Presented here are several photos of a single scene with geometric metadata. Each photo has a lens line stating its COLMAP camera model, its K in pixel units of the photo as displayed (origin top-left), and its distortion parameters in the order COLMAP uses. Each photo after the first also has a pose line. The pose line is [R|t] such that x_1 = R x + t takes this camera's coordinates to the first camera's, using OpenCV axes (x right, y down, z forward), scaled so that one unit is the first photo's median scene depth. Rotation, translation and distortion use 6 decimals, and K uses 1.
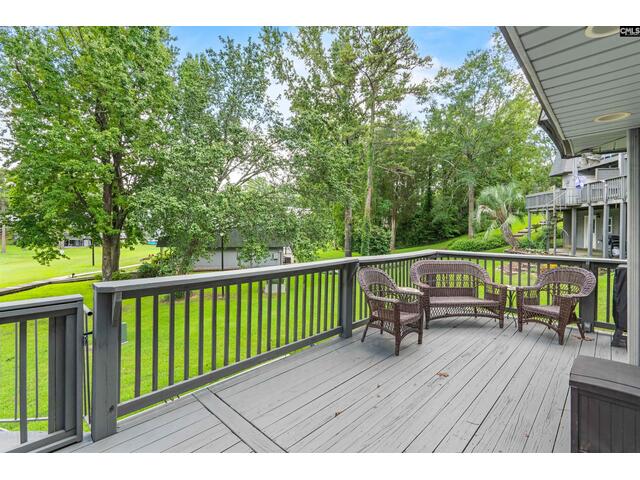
lens RADIAL K [[297.4, 0, 319.4], [0, 297.4, 235.0], [0, 0, 1]] dist [-0.004617, -0.000279]
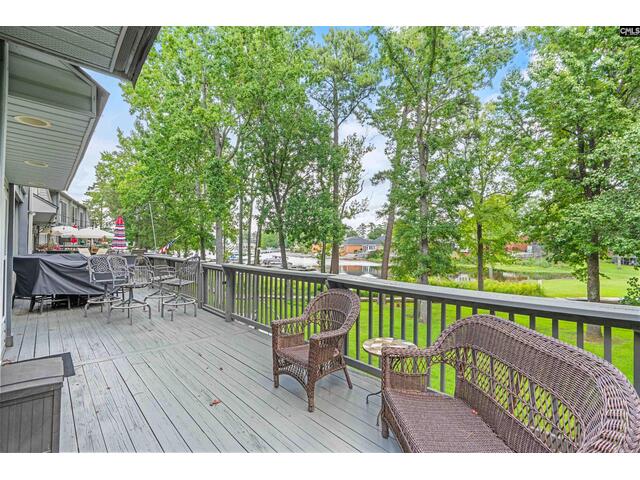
lens RADIAL K [[297.4, 0, 320.7], [0, 297.4, 242.9], [0, 0, 1]] dist [-0.004617, -0.000279]
pose [[-0.053813, -0.014276, -0.998449, 1.302256], [-0.022142, 0.999669, -0.013100, 0.003282], [0.998305, 0.021403, -0.054112, 1.371893]]
